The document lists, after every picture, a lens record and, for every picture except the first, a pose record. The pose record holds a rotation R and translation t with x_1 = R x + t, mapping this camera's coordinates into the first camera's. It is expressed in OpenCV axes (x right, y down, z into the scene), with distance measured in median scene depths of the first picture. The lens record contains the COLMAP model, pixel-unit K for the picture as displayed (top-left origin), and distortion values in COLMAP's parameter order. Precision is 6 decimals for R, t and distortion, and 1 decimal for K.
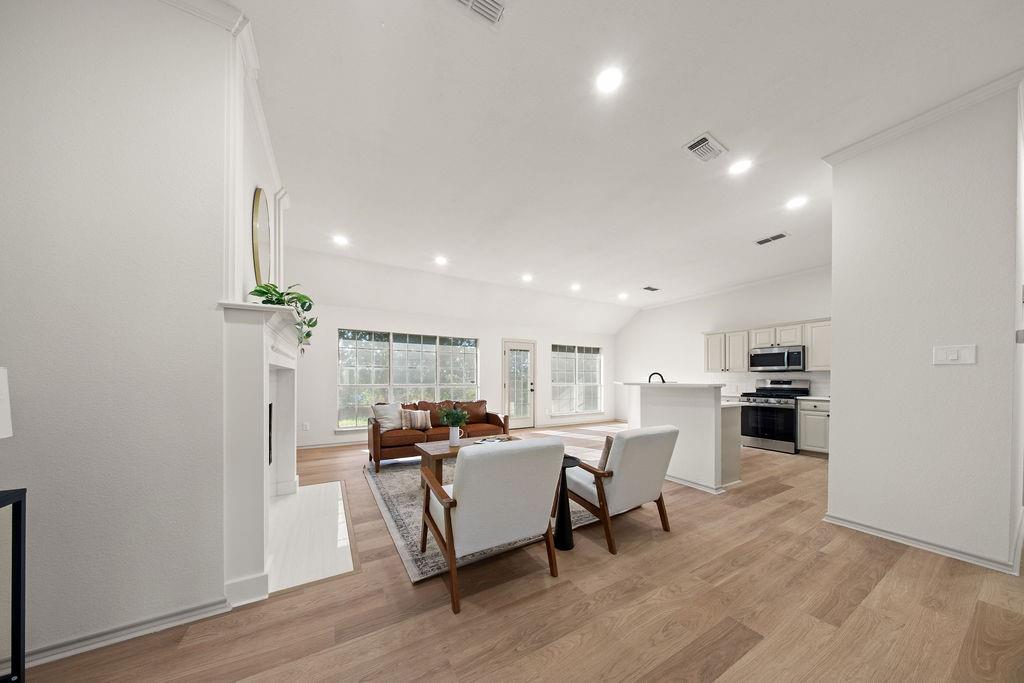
lens RADIAL K [[314.9, 0, 506.8], [0, 314.9, 378.1], [0, 0, 1]] dist [-0.000714, -0.000027]
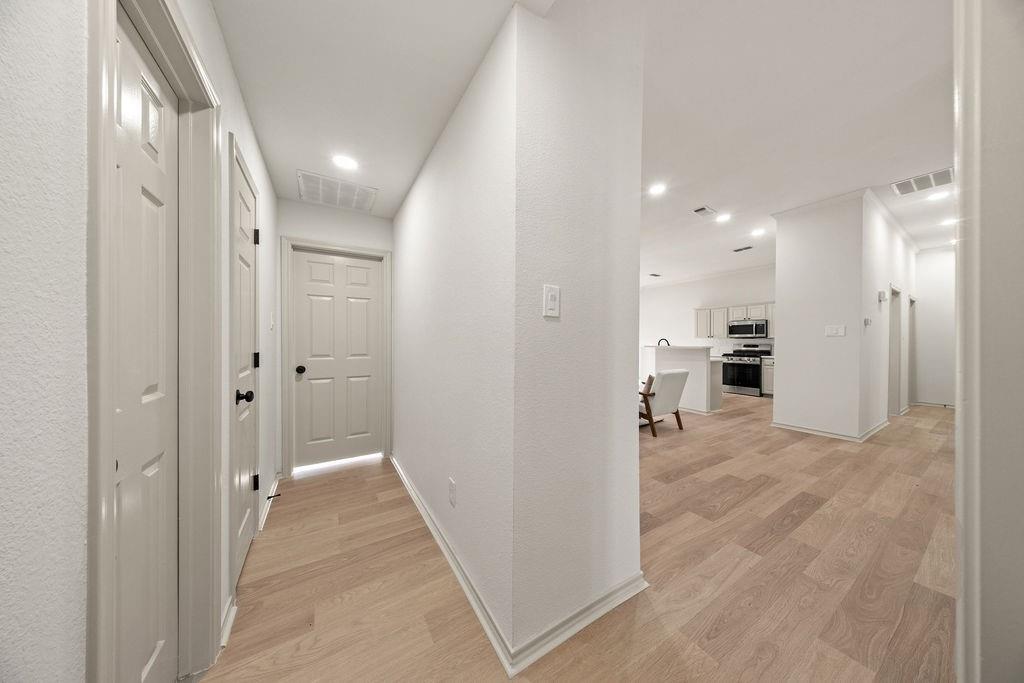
lens RADIAL K [[305.1, 0, 502.0], [0, 305.1, 341.9], [0, 0, 1]] dist [0.001046, -0.000332]
pose [[0.999827, 0.002909, 0.018375, -0.256461], [-0.002896, 0.999996, -0.000754, 0.000333], [-0.018378, 0.000701, 0.999831, -0.333890]]
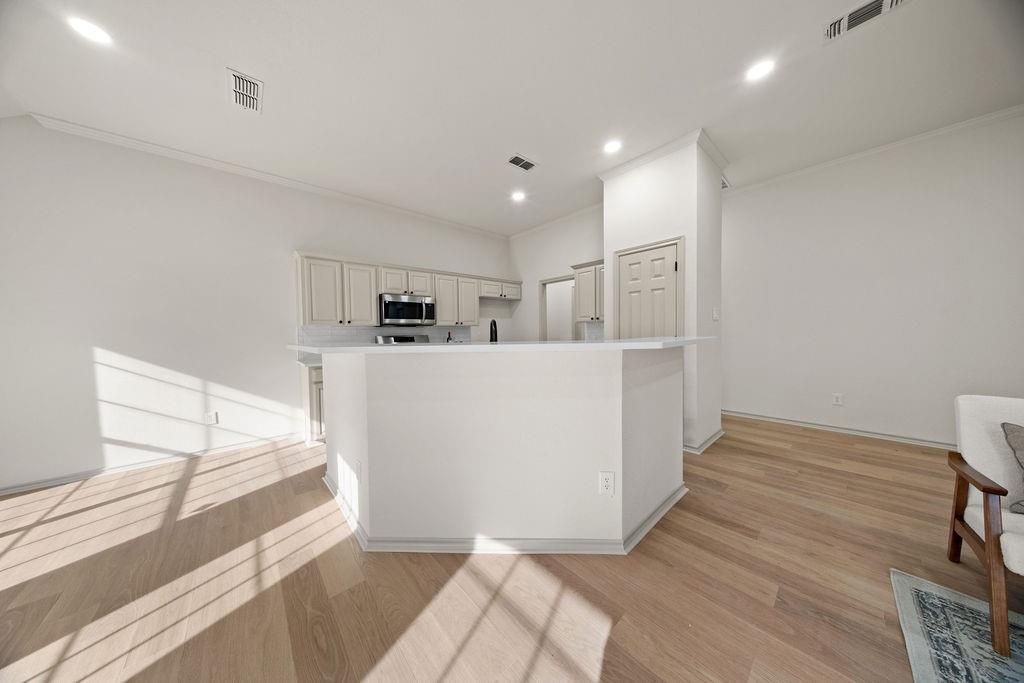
lens RADIAL K [[305.1, 0, 507.5], [0, 305.1, 335.1], [0, 0, 1]] dist [0.001046, -0.000332]
pose [[-0.214793, -0.006407, 0.976639, 0.046543], [0.020525, 0.999728, 0.011073, -0.000563], [-0.976444, 0.022424, -0.214603, 0.979039]]
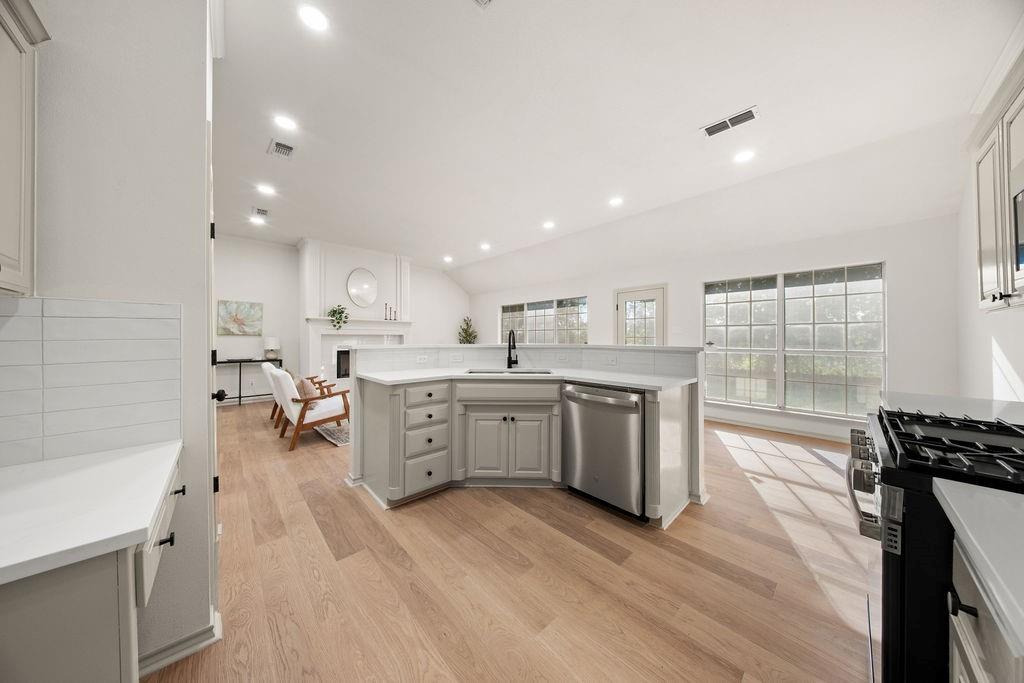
lens RADIAL K [[305.1, 0, 506.5], [0, 305.1, 338.9], [0, 0, 1]] dist [0.001046, -0.000332]
pose [[0.232127, -0.001291, -0.972685, 0.972058], [-0.000607, 0.999999, -0.001472, 0.001743], [0.972685, 0.000932, 0.232126, 0.775254]]
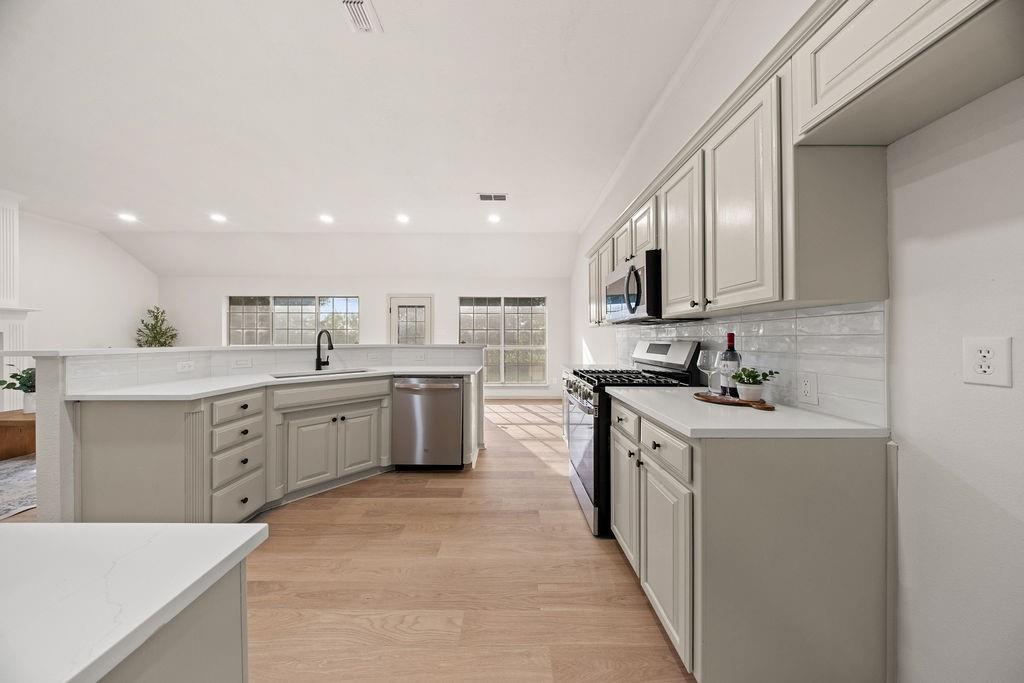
lens RADIAL K [[305.1, 0, 500.7], [0, 305.1, 338.8], [0, 0, 1]] dist [0.001046, -0.000332]
pose [[0.866681, -0.003432, -0.498851, 0.967714], [0.002758, 0.999994, -0.002088, 0.002340], [0.498855, 0.000434, 0.866685, 0.605119]]
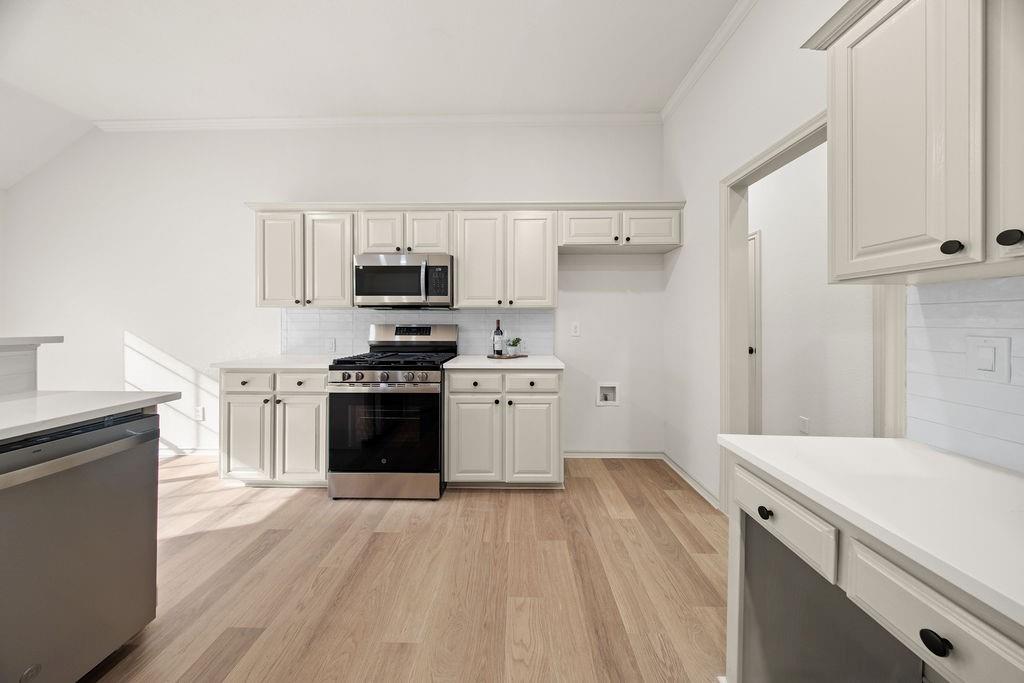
lens RADIAL K [[305.1, 0, 517.8], [0, 305.1, 320.5], [0, 0, 1]] dist [0.001046, -0.000332]
pose [[0.492754, 0.010094, 0.870110, 0.585380], [0.003908, 0.999897, -0.013812, 0.004993], [-0.870160, 0.010206, 0.492664, 0.679859]]
